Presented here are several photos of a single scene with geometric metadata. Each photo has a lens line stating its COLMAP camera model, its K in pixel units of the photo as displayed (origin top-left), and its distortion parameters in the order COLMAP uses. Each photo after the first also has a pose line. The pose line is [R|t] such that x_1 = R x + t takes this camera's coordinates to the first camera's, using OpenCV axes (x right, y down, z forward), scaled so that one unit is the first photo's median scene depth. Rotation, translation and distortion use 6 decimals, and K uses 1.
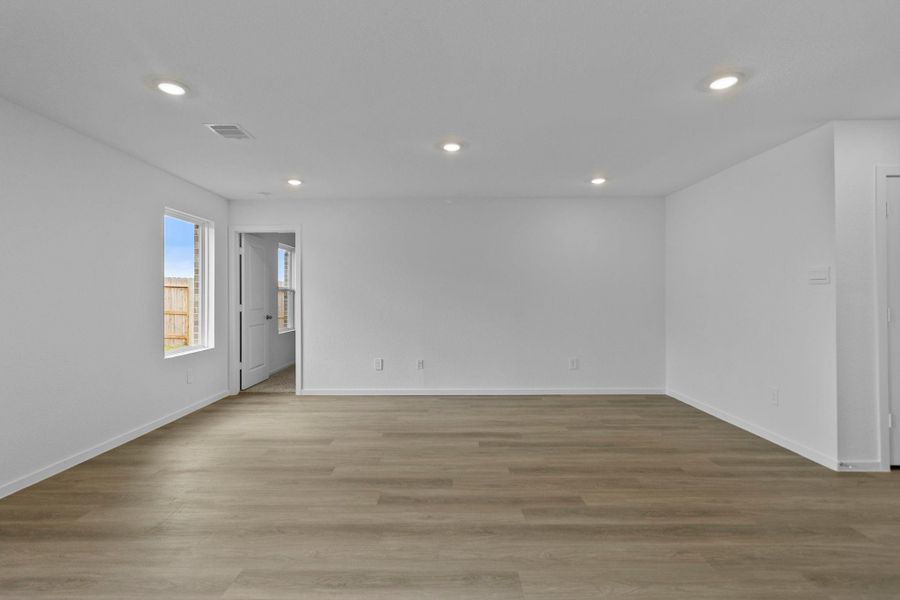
lens RADIAL K [[418.2, 0, 442.8], [0, 418.2, 290.9], [0, 0, 1]] dist [0.004409, -0.001097]
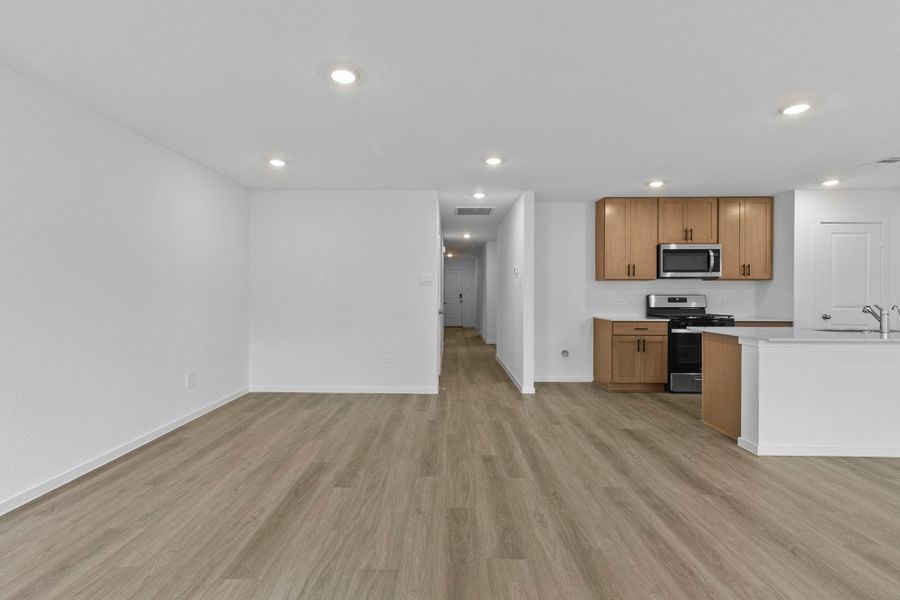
lens RADIAL K [[418.2, 0, 442.9], [0, 418.2, 297.9], [0, 0, 1]] dist [0.004409, -0.001097]
pose [[0.000532, -0.004225, 0.999991, -0.801182], [-0.023204, 0.999722, 0.004236, 0.024478], [-0.999731, -0.023206, 0.000434, 1.003939]]
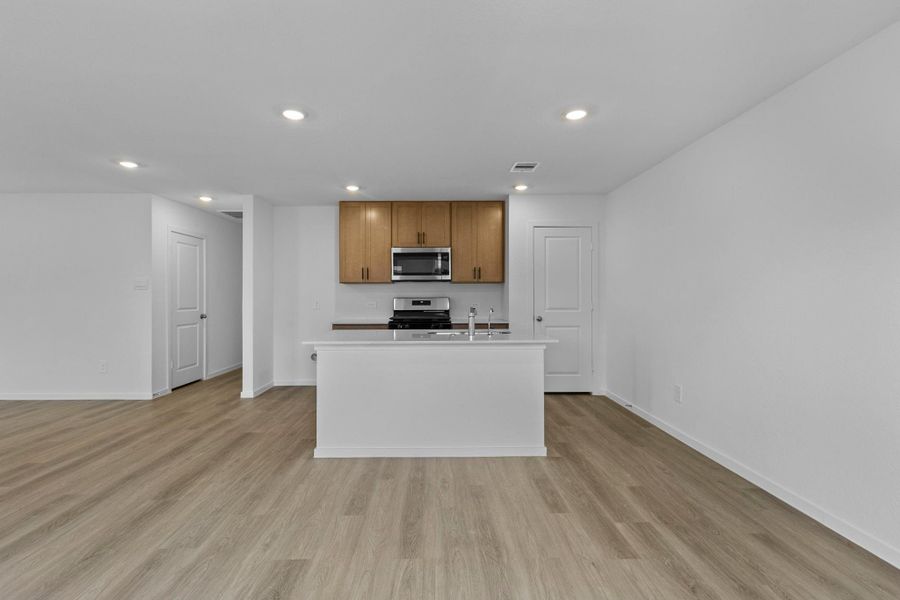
lens RADIAL K [[418.2, 0, 446.8], [0, 418.2, 296.9], [0, 0, 1]] dist [0.004409, -0.001097]
pose [[-0.033626, 0.003440, 0.999429, -0.822049], [-0.018719, 0.999816, -0.004071, -0.004794], [-0.999259, -0.018846, -0.033556, -0.141645]]
